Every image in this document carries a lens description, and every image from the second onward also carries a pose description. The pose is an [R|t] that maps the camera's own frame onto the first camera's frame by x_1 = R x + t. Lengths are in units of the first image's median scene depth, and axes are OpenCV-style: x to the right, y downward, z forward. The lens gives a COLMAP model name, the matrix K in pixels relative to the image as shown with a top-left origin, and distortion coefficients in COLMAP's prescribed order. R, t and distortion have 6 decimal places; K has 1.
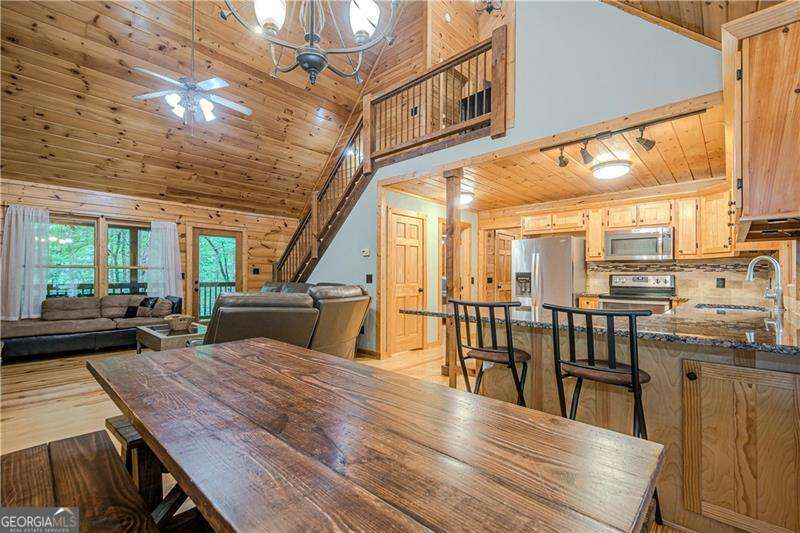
lens RADIAL K [[351.9, 0, 397.3], [0, 351.9, 268.4], [0, 0, 1]] dist [0.003380, -0.000109]
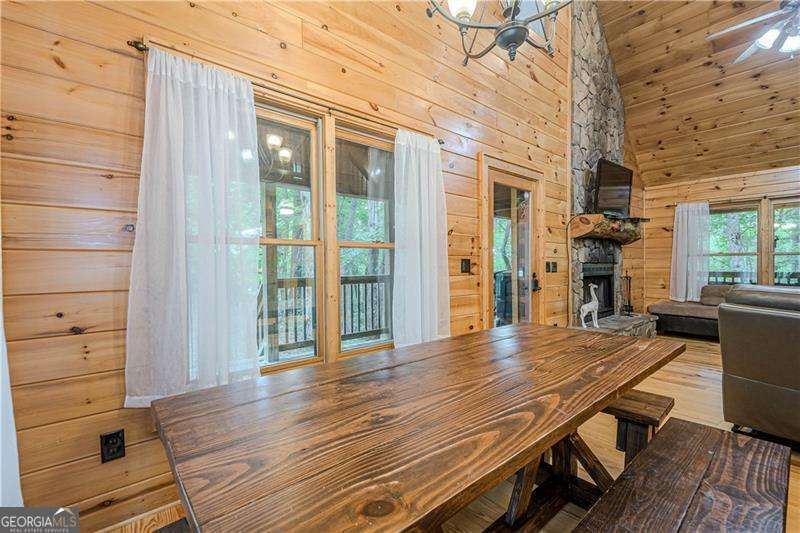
lens RADIAL K [[351.9, 0, 401.4], [0, 351.9, 267.3], [0, 0, 1]] dist [0.003380, -0.000109]
pose [[-0.104208, 0.006668, -0.994533, 0.193589], [0.024931, 0.999681, 0.004090, 0.005245], [0.994243, -0.024368, -0.104341, 0.206217]]
